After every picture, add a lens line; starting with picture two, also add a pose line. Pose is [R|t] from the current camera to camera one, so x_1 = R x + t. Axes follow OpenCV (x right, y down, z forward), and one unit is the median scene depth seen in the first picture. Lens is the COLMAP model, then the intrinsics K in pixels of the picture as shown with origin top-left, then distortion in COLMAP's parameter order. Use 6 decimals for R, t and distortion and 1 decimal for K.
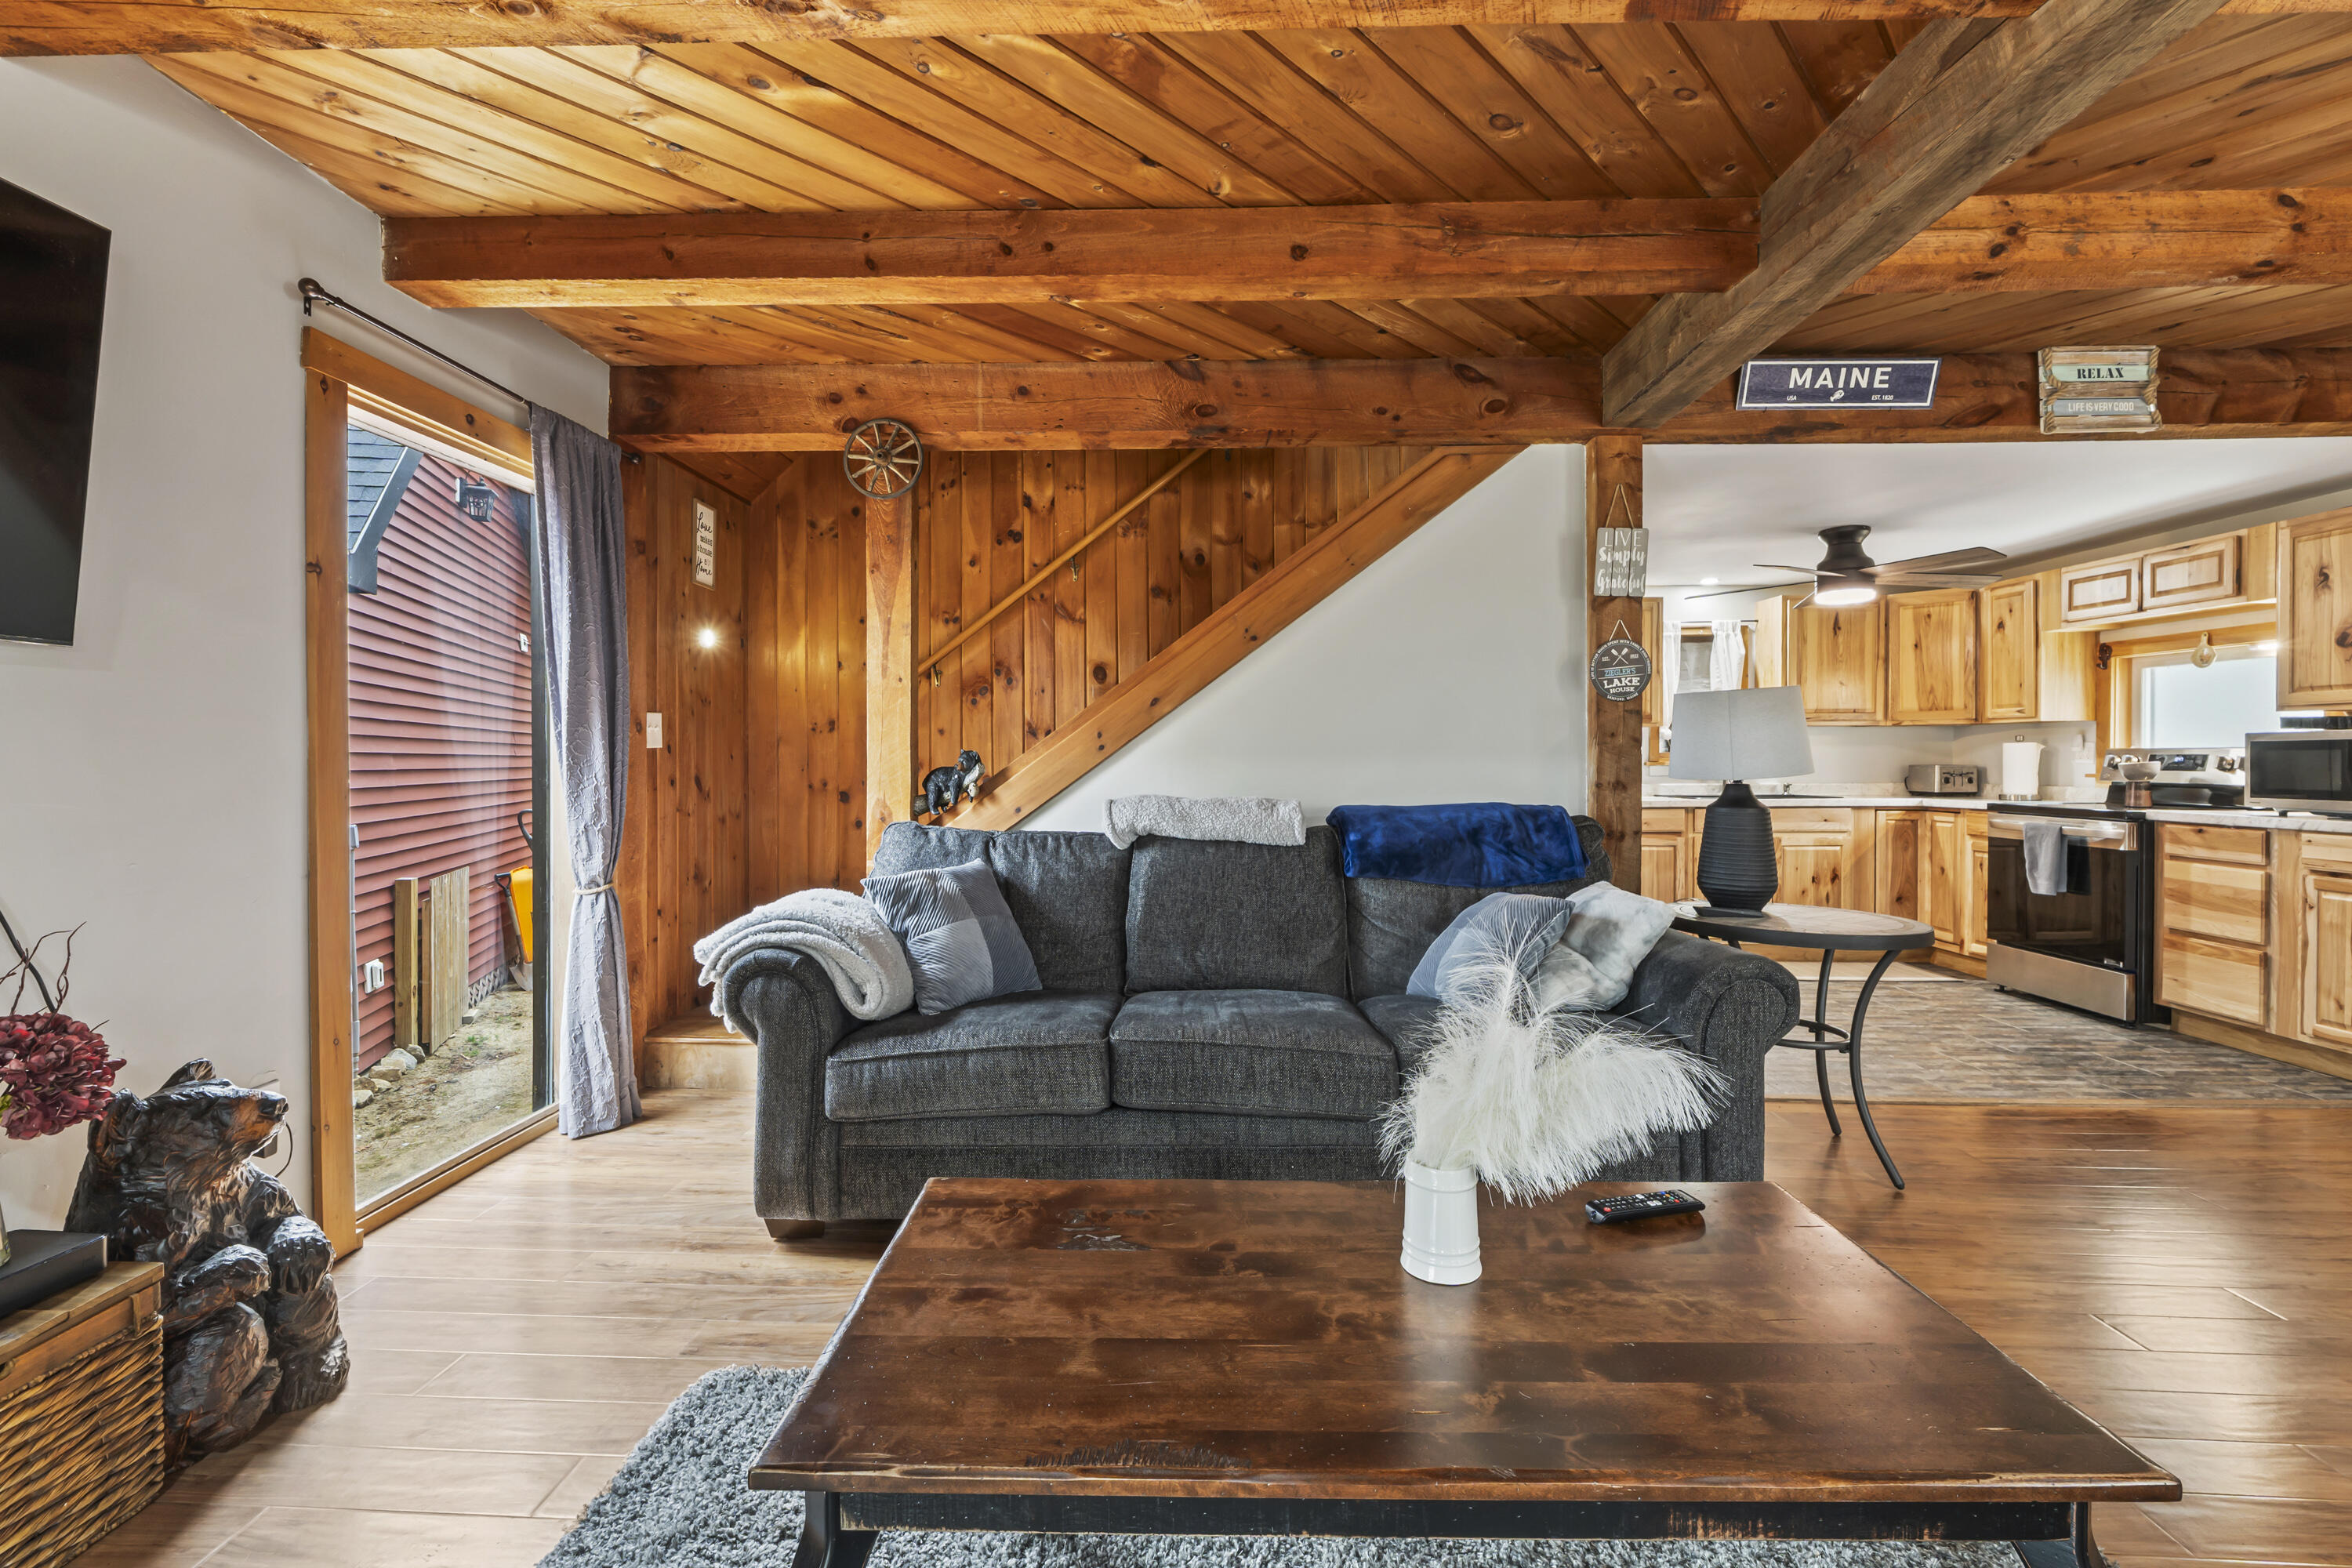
lens RADIAL K [[1012.8, 0, 1178.5], [0, 1012.8, 769.4], [0, 0, 1]] dist [-0.006185, -0.000917]
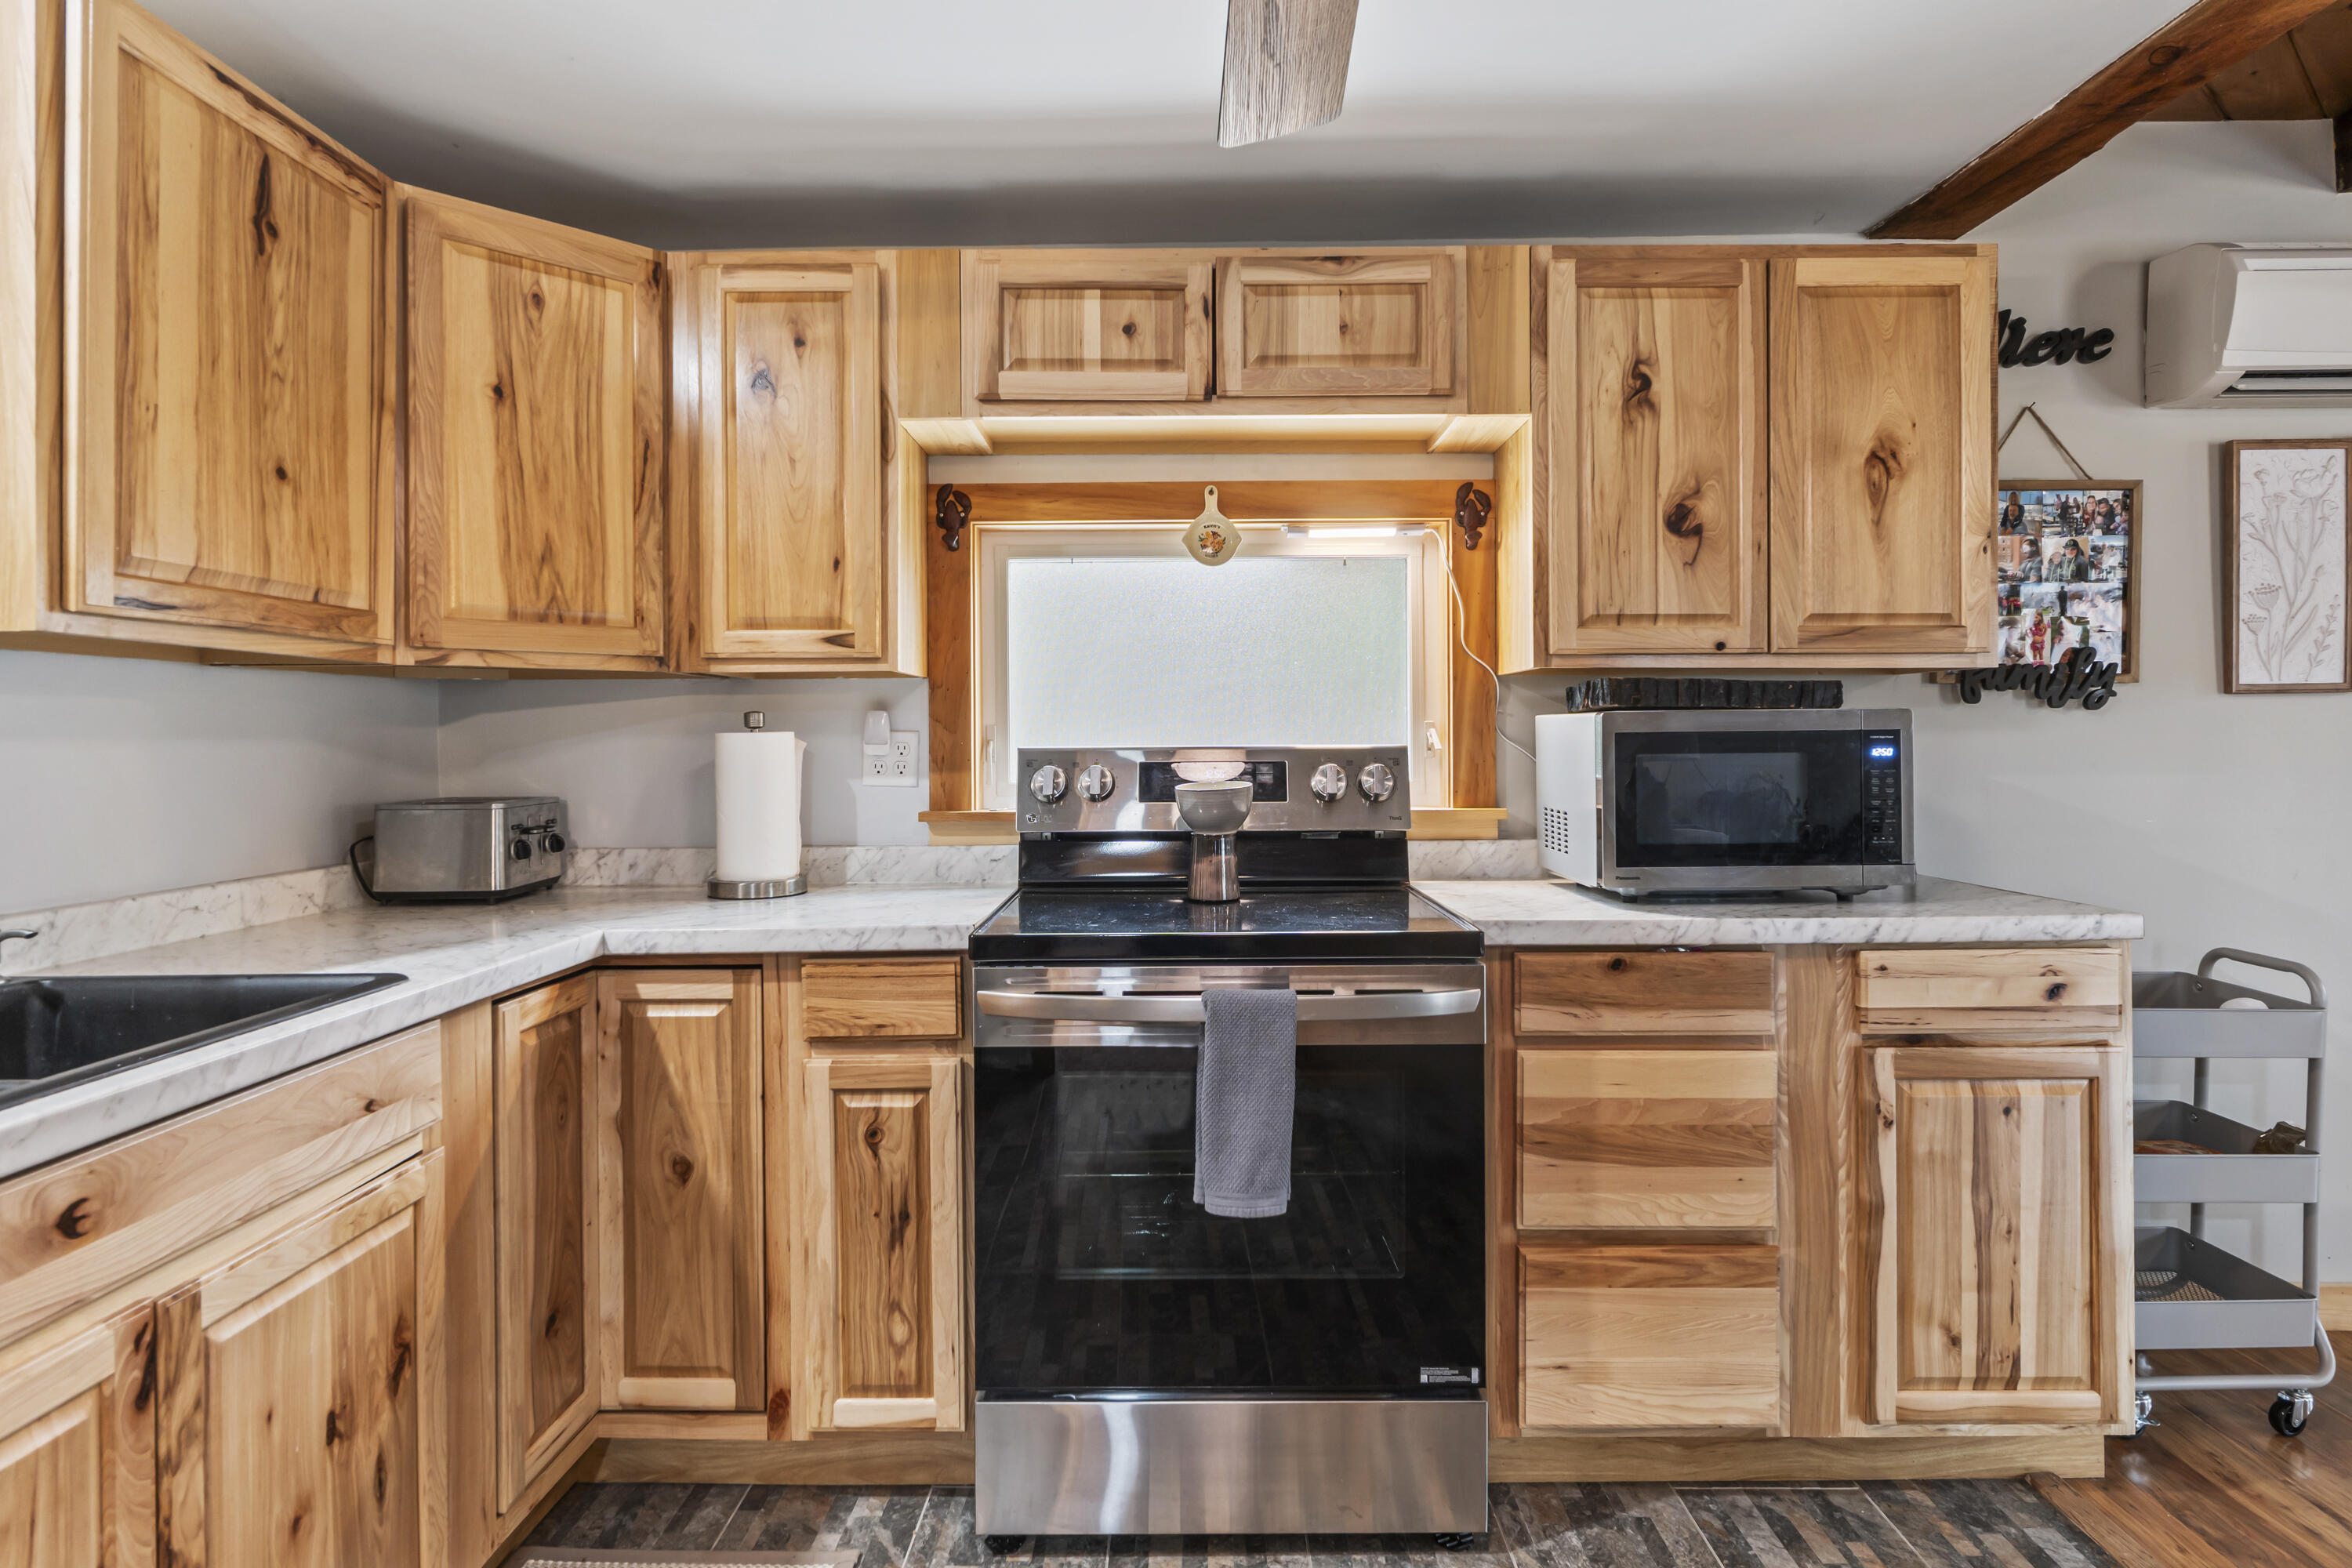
lens RADIAL K [[1233.2, 0, 1171.9], [0, 1233.2, 739.7], [0, 0, 1]] dist [-0.007706, -0.000743]
pose [[-0.008729, -0.000182, 0.999962, 0.432574], [0.020003, 0.999800, 0.000357, -0.022709], [-0.999762, 0.020005, -0.008724, 0.926741]]
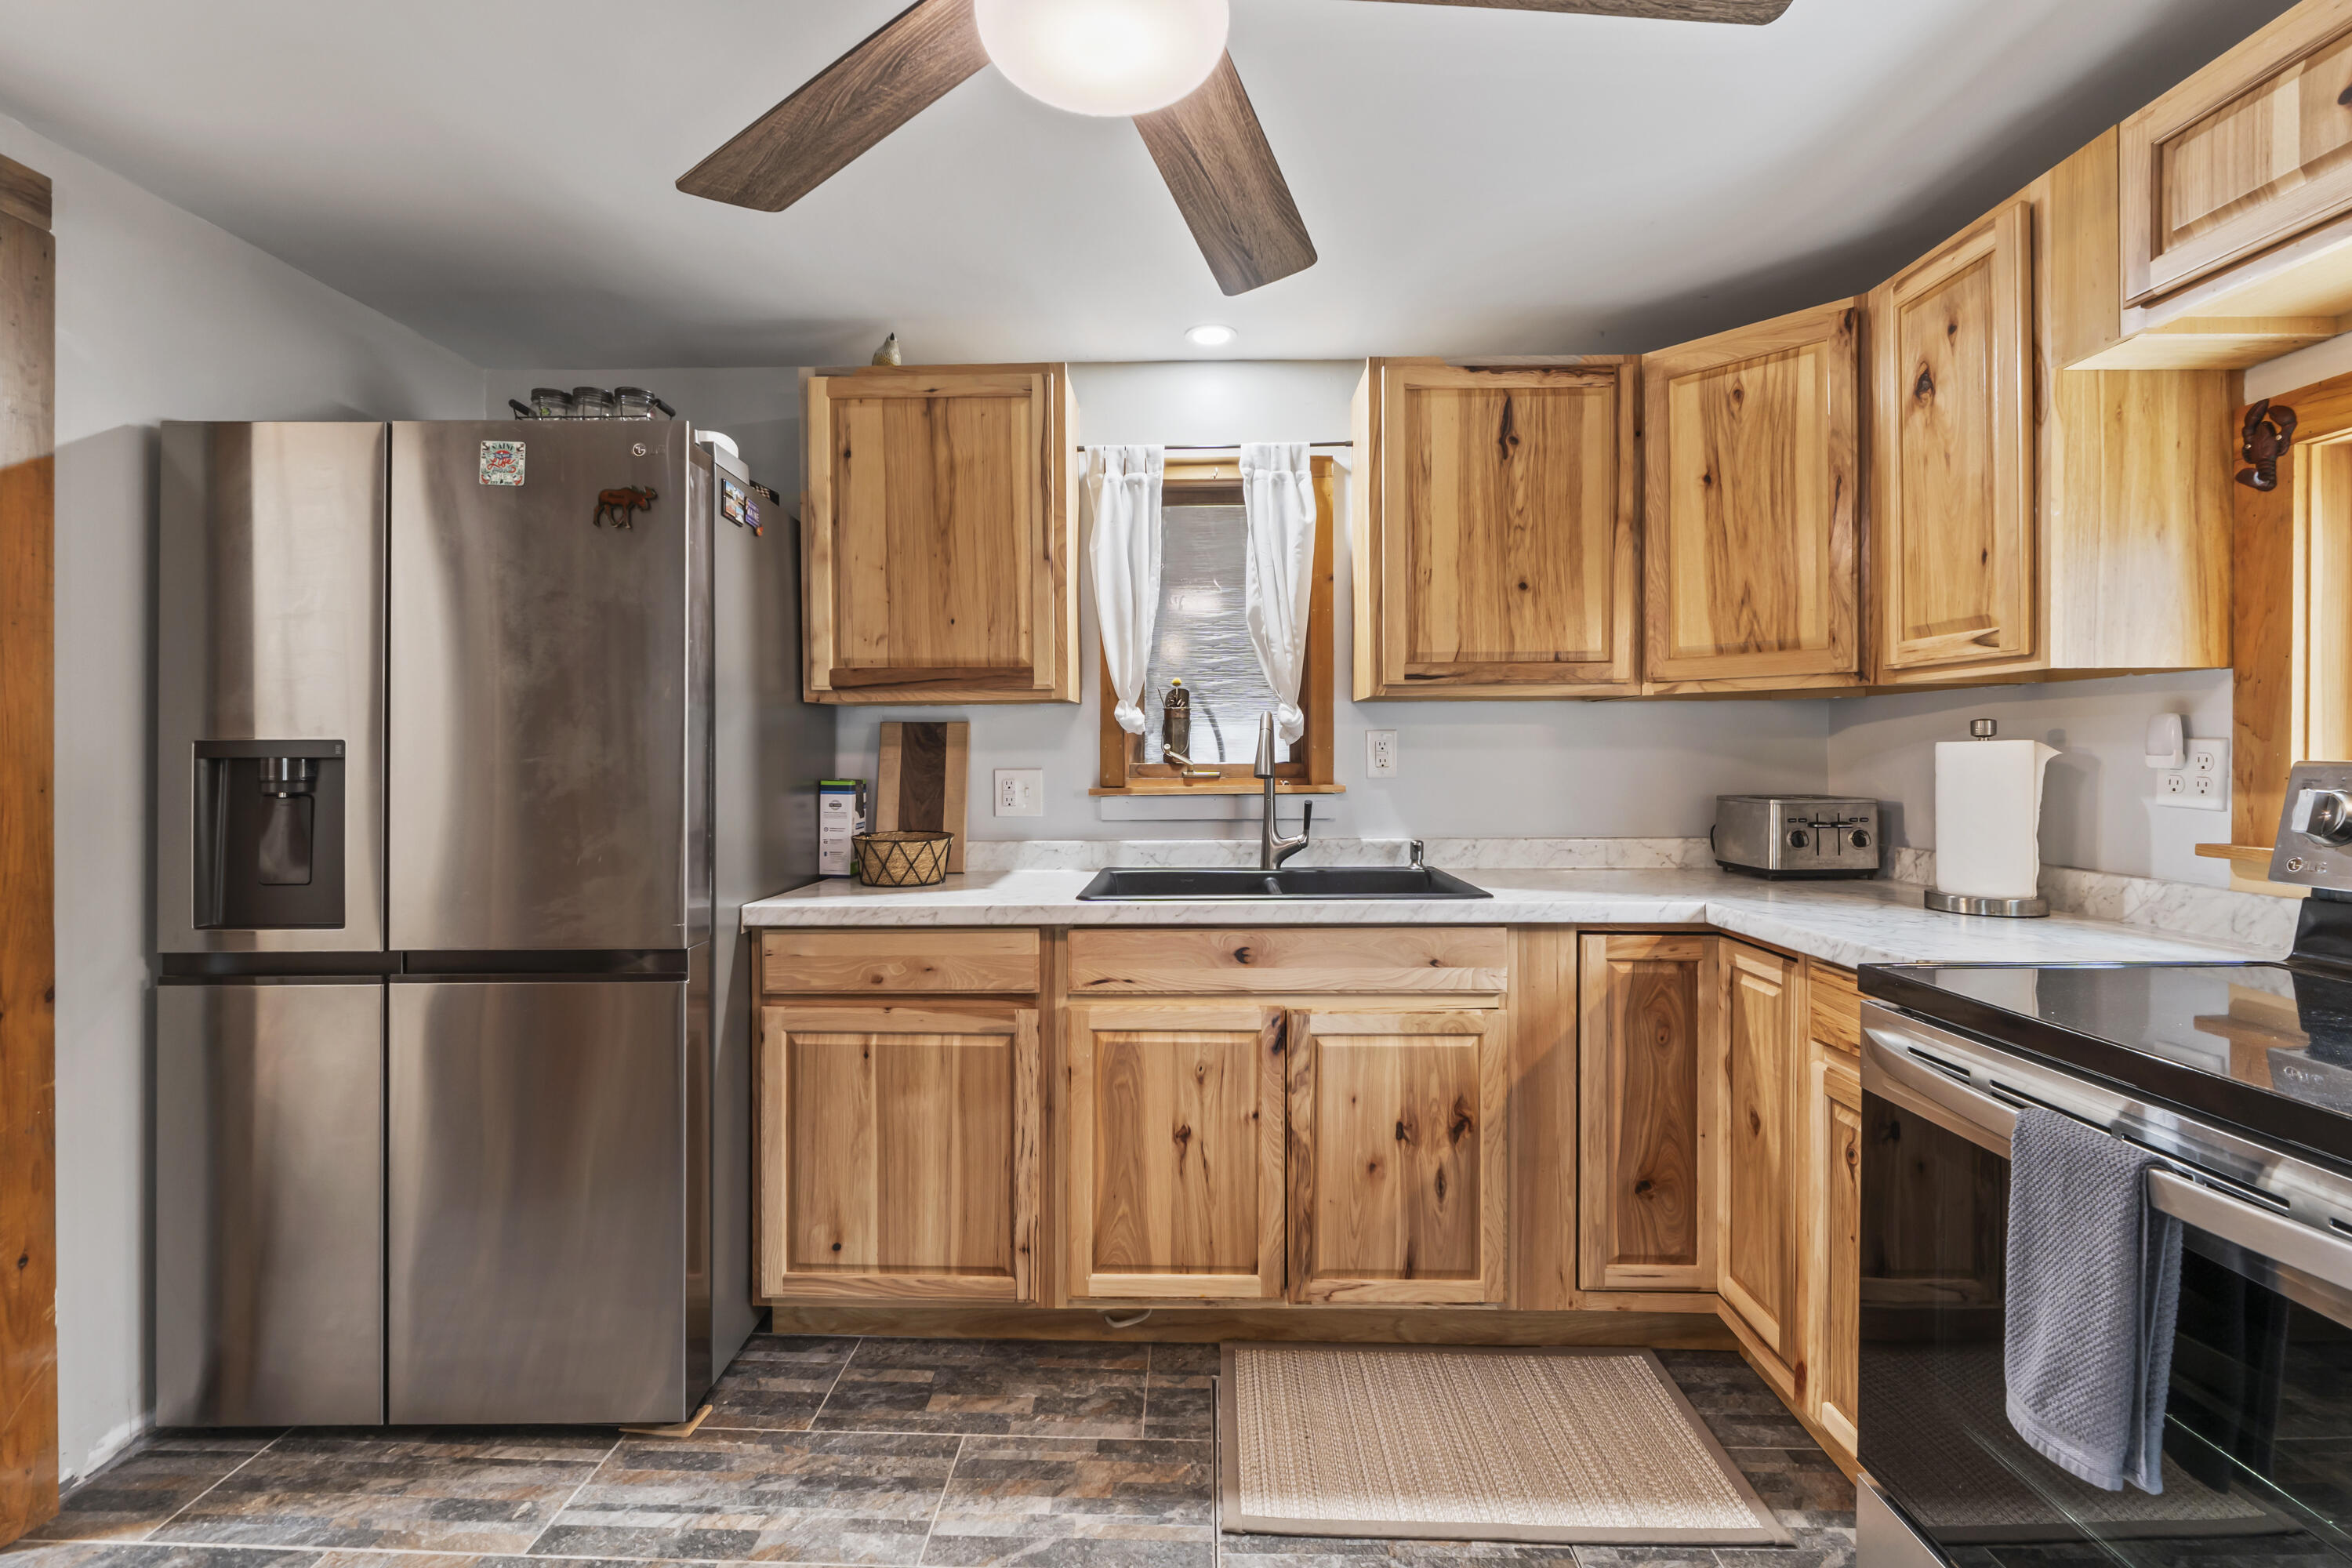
lens RADIAL K [[1012.8, 0, 1180.9], [0, 1012.8, 762.6], [0, 0, 1]] dist [-0.006185, -0.000917]
pose [[0.999934, -0.001321, 0.011385, 0.607152], [0.001344, 0.999997, -0.002031, -0.020322], [-0.011382, 0.002046, 0.999933, 0.718843]]
